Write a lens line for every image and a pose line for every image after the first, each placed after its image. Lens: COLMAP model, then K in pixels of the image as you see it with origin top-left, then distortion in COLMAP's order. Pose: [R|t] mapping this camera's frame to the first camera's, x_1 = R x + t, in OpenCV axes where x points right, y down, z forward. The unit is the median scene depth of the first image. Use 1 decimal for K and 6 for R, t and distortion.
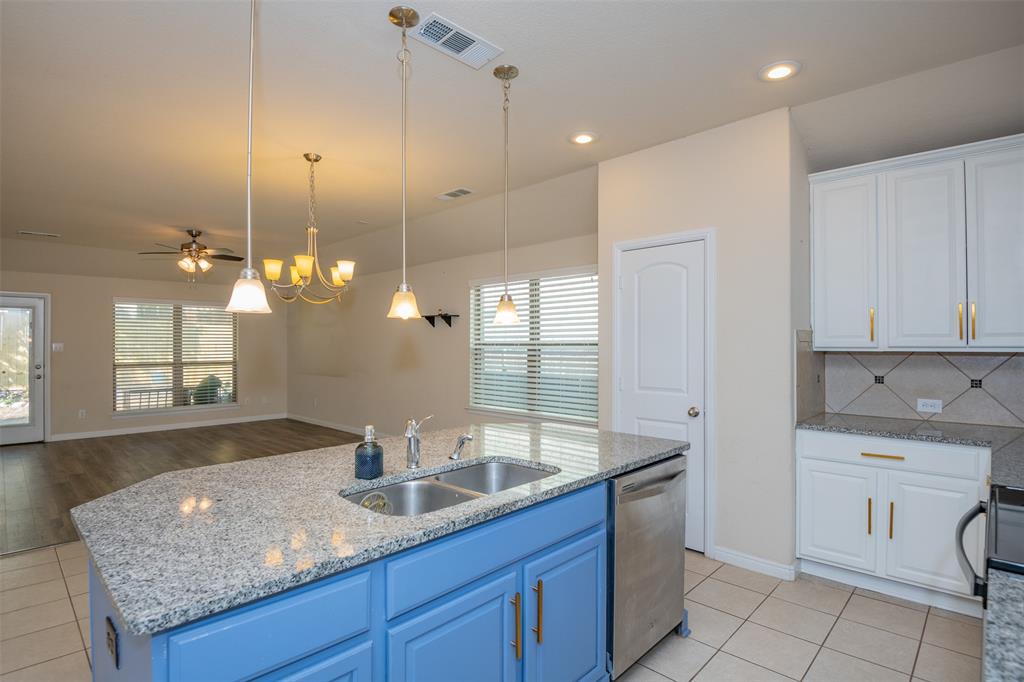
lens RADIAL K [[508.4, 0, 512.9], [0, 508.4, 342.8], [0, 0, 1]] dist [0.014147, -0.034229]
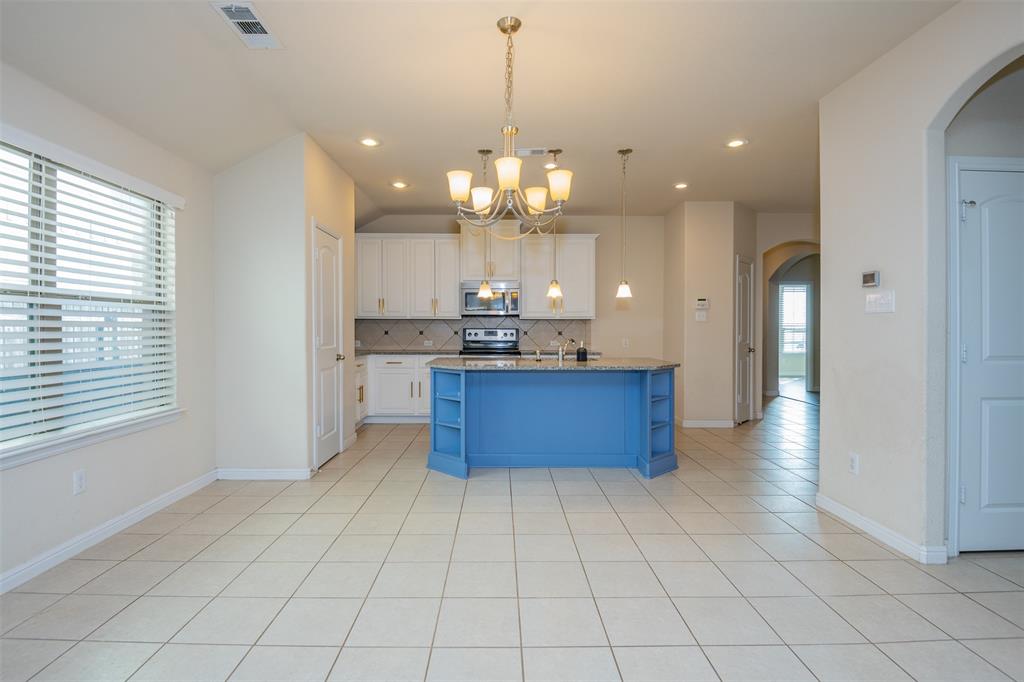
lens RADIAL K [[486.5, 0, 512.0], [0, 486.5, 341.0], [0, 0, 1]] dist [0.000163, -0.000071]
pose [[-0.704811, -0.016978, 0.709192, -0.609415], [-0.001270, 0.999742, 0.022672, 0.036565], [-0.709394, 0.015079, -0.704651, 1.015273]]
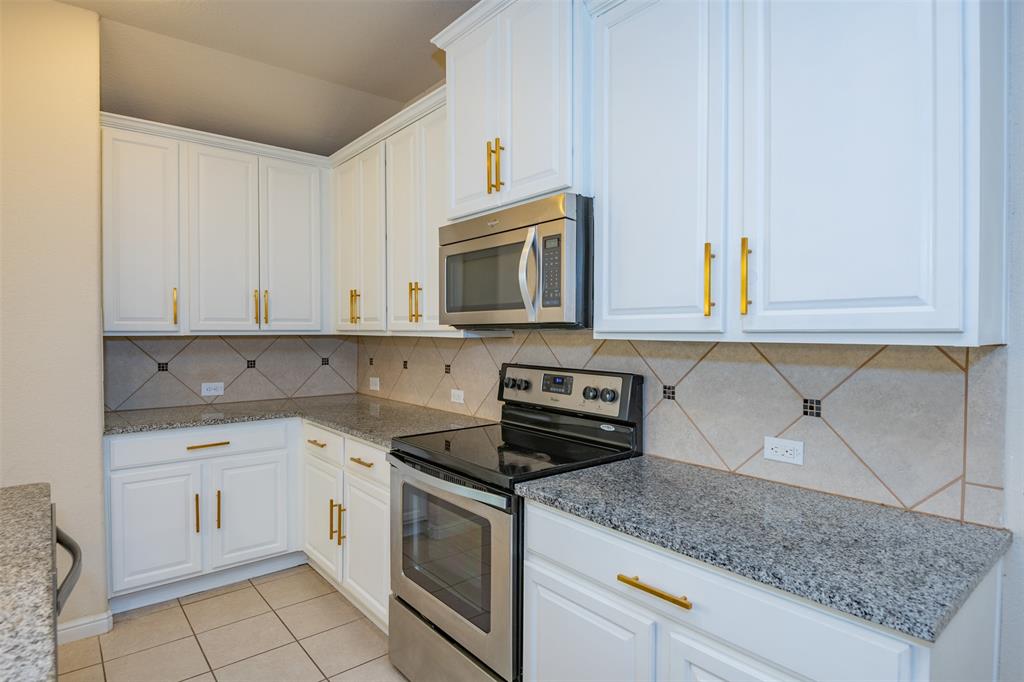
lens RADIAL K [[553.8, 0, 512.0], [0, 553.8, 341.0], [0, 0, 1]] dist [0.021593, -0.031180]
pose [[0.108015, -0.020319, 0.993942, -0.122123], [-0.002853, 0.999781, 0.020748, 0.002352], [-0.994145, -0.005077, 0.107933, 0.164251]]
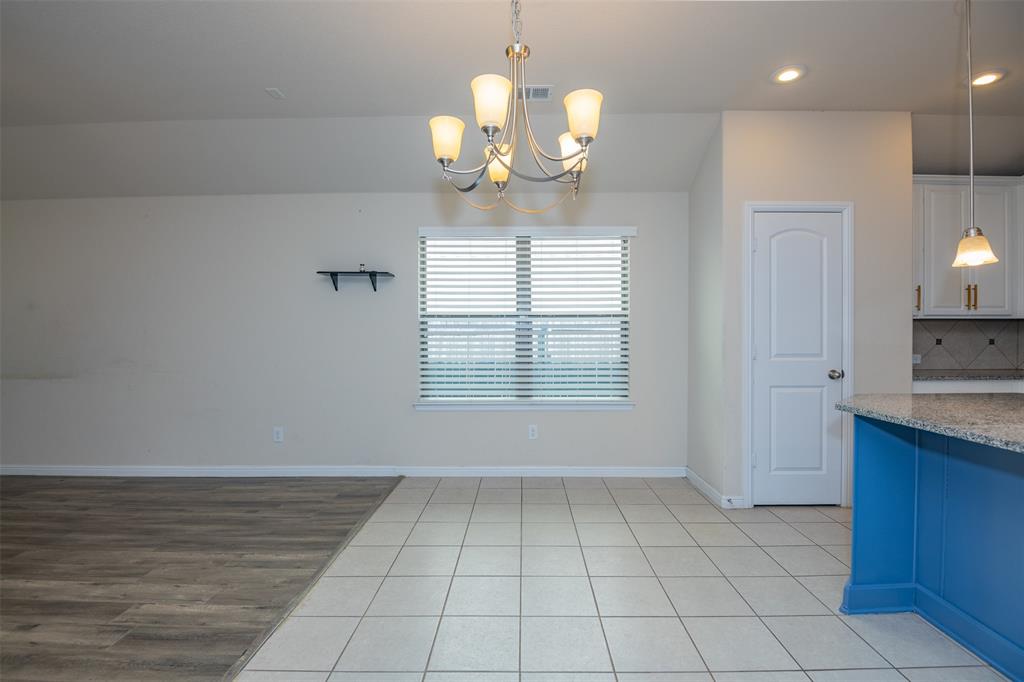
lens RADIAL K [[476.2, 0, 514.6], [0, 476.2, 340.8], [0, 0, 1]] dist [0.005192, -0.020916]
pose [[0.726645, -0.008407, 0.686962, -0.503402], [-0.000263, 0.999922, 0.012515, 0.034013], [-0.687013, -0.009275, 0.726586, 0.464544]]
